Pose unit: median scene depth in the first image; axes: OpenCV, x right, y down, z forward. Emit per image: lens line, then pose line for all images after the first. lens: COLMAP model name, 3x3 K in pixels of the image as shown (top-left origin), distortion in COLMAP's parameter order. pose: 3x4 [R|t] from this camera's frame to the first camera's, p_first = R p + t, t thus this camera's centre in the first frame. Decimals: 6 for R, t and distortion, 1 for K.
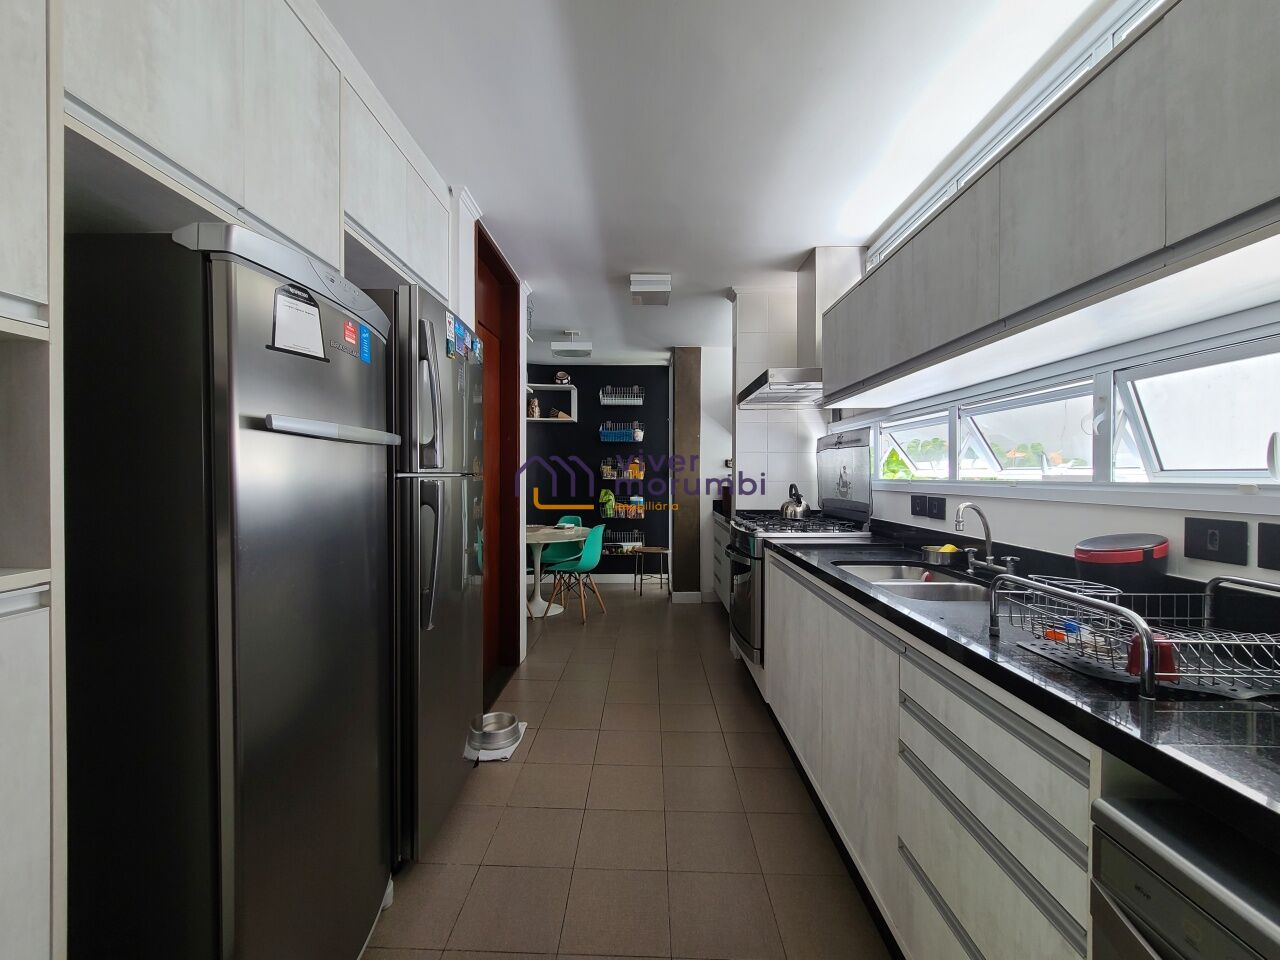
lens RADIAL K [[524.4, 0, 639.1], [0, 524.4, 479.8], [0, 0, 1]] dist [0.001933, -0.000626]
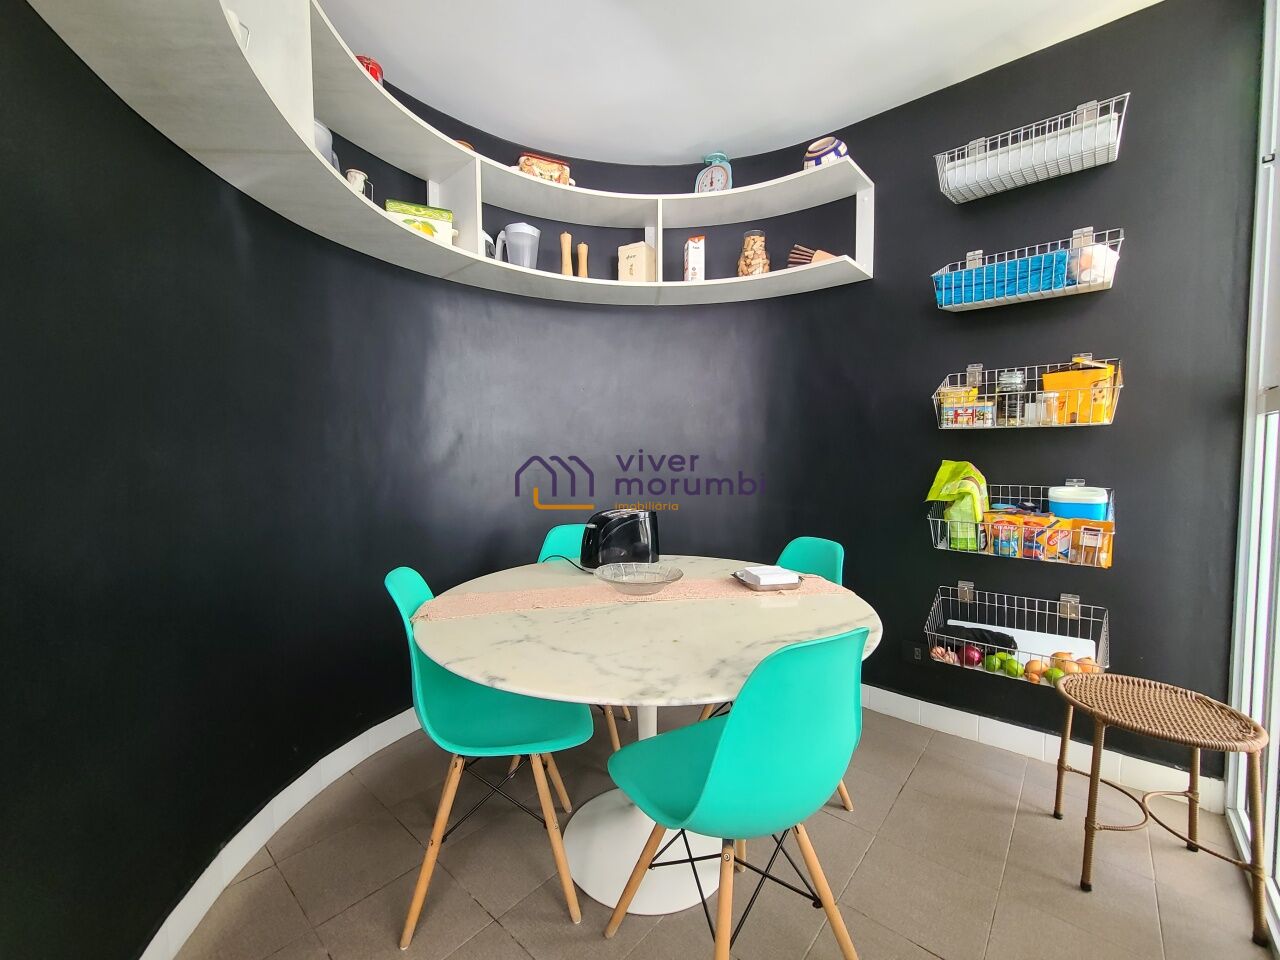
lens RADIAL K [[524.4, 0, 636.0], [0, 524.4, 480.6], [0, 0, 1]] dist [0.001933, -0.000626]
pose [[0.761046, 0.023502, -0.648272, -0.003016], [0.020076, 0.998011, 0.059750, 0.007324], [0.648388, -0.058487, 0.759060, 0.628036]]
